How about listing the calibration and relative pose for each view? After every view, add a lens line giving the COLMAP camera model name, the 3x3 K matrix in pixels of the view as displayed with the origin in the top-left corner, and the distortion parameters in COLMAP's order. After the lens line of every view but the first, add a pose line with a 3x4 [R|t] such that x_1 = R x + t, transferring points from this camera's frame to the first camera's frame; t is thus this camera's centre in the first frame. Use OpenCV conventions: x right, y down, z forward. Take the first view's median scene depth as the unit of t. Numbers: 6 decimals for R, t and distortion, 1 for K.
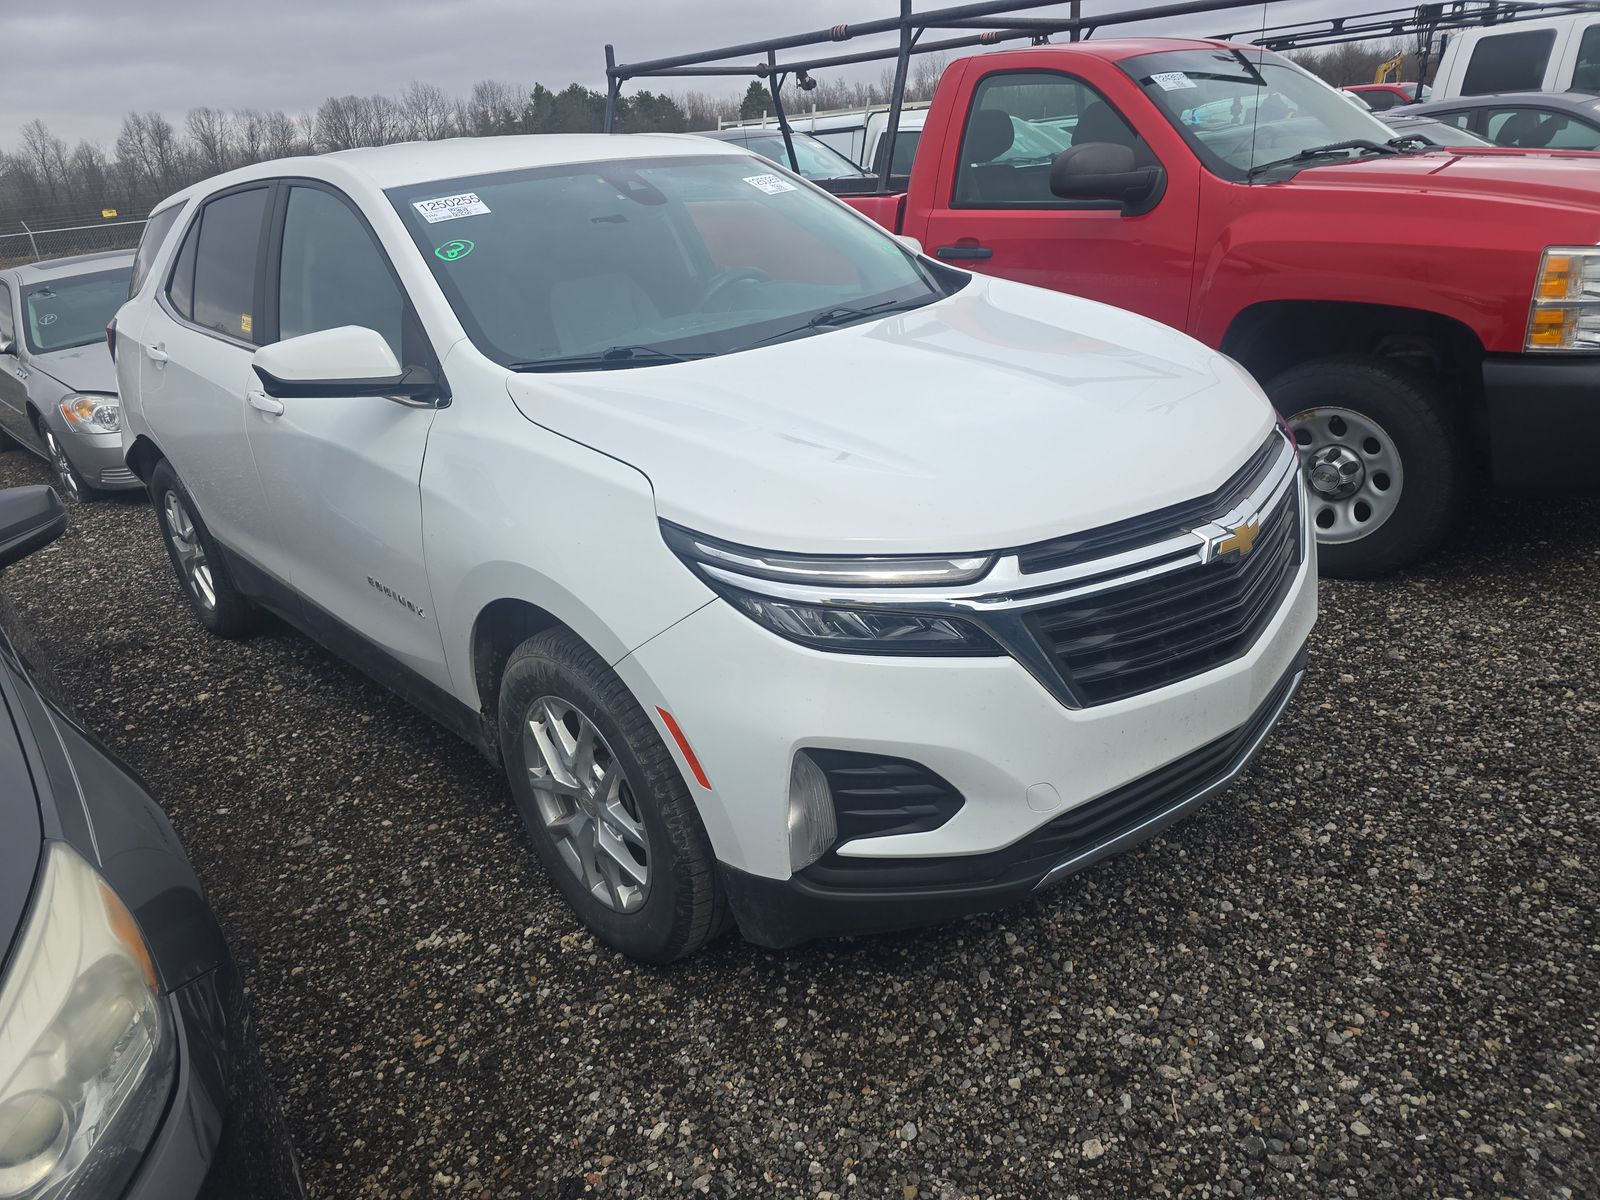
lens RADIAL K [[1069.0, 0, 798.0], [0, 1069.0, 588.5], [0, 0, 1]] dist [0.046685, -0.057451]
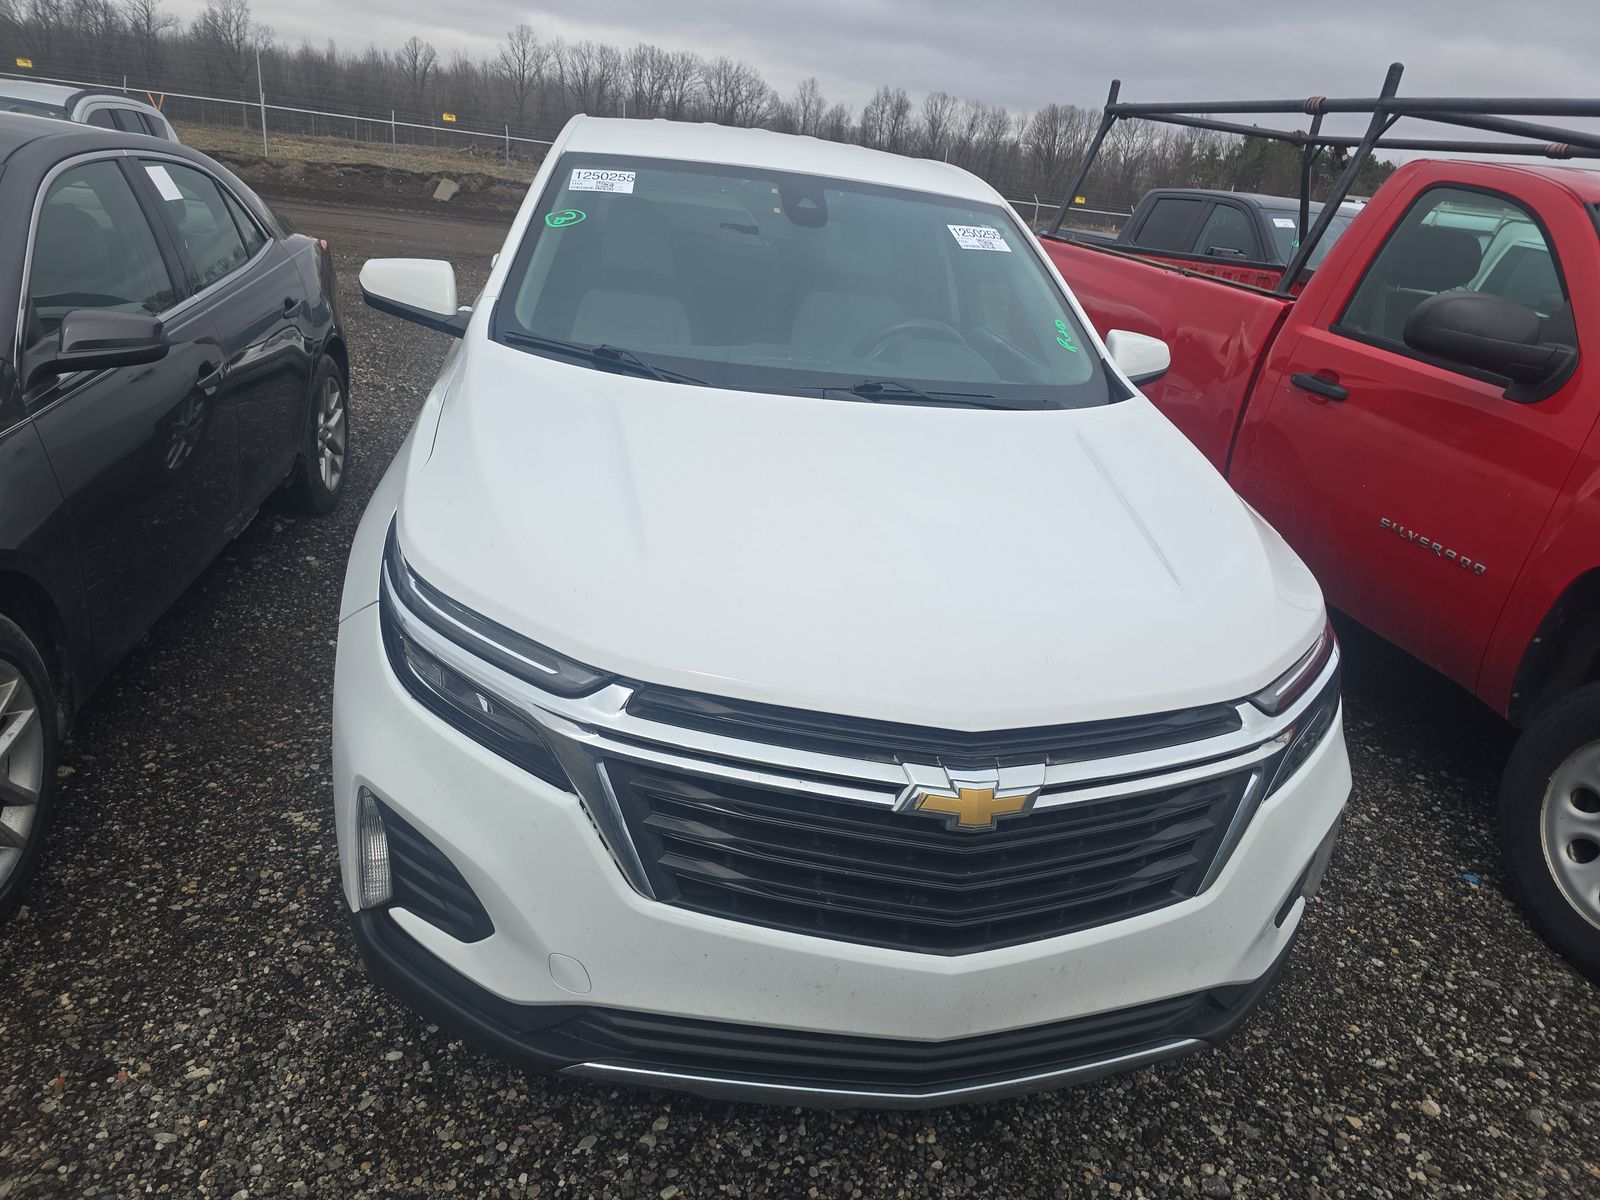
lens RADIAL K [[1071.0, 0, 800.3], [0, 1071.0, 592.8], [0, 0, 1]] dist [0.050317, -0.050959]
pose [[0.817416, 0.369977, -0.441530, 0.580203], [-0.377244, 0.923066, 0.075075, -0.188810], [0.435337, 0.105197, 0.894100, 0.278259]]
